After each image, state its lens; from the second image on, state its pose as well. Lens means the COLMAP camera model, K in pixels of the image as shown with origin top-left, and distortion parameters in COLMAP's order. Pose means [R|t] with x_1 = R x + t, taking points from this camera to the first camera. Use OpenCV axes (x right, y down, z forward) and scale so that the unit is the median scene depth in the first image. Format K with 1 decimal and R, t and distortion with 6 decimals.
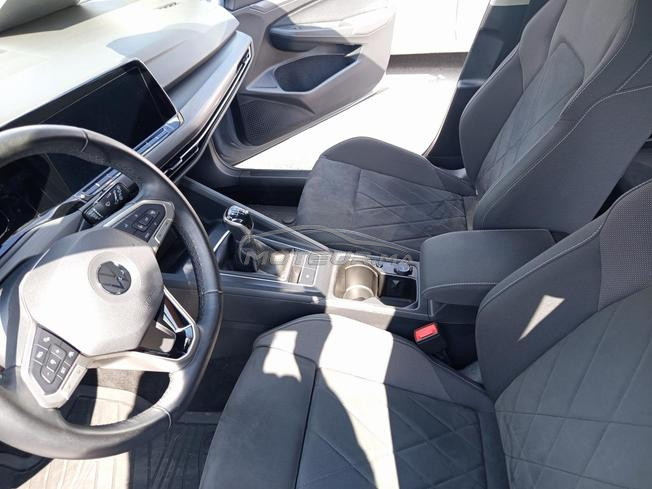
lens RADIAL K [[453.9, 0, 326.2], [0, 453.9, 232.0], [0, 0, 1]] dist [0.001399, -0.045193]
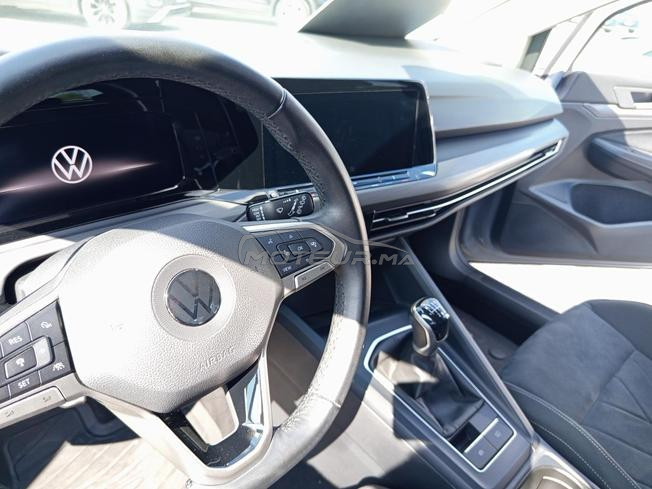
lens RADIAL K [[450.4, 0, 327.6], [0, 450.4, 252.4], [0, 0, 1]] dist [0.056565, -0.105282]
pose [[0.762975, 0.444787, -0.469077, -0.034598], [-0.512353, 0.858559, -0.019267, -0.021593], [0.394161, 0.255034, 0.882947, 0.301836]]
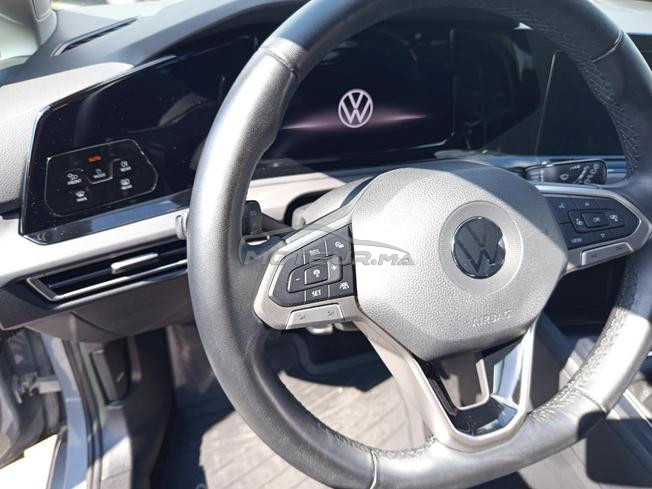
lens RADIAL K [[460.8, 0, 336.6], [0, 460.8, 257.6], [0, 0, 1]] dist [0.031753, -0.113413]
pose [[0.426885, 0.579962, -0.693839, -0.076987], [-0.617699, 0.747382, 0.244678, 0.047812], [0.660467, 0.324135, 0.677289, 0.291077]]
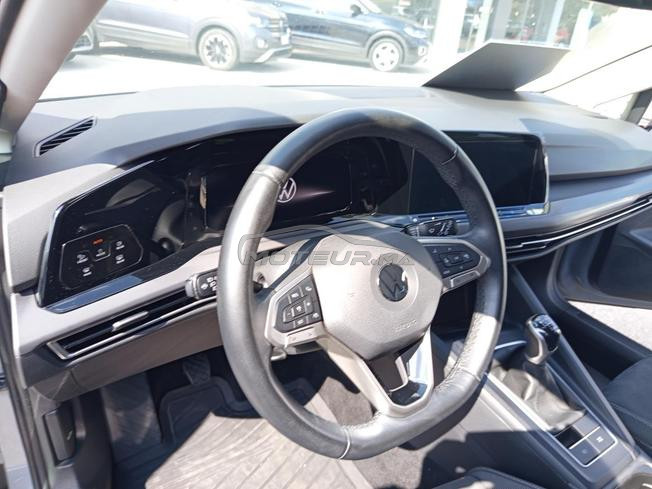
lens RADIAL K [[450.4, 0, 327.6], [0, 450.4, 252.4], [0, 0, 1]] dist [0.056565, -0.105282]
pose [[0.642343, 0.460695, -0.612500, -0.008696], [-0.577746, 0.816178, 0.007997, 0.073883], [0.503593, 0.348732, 0.790430, 0.105665]]
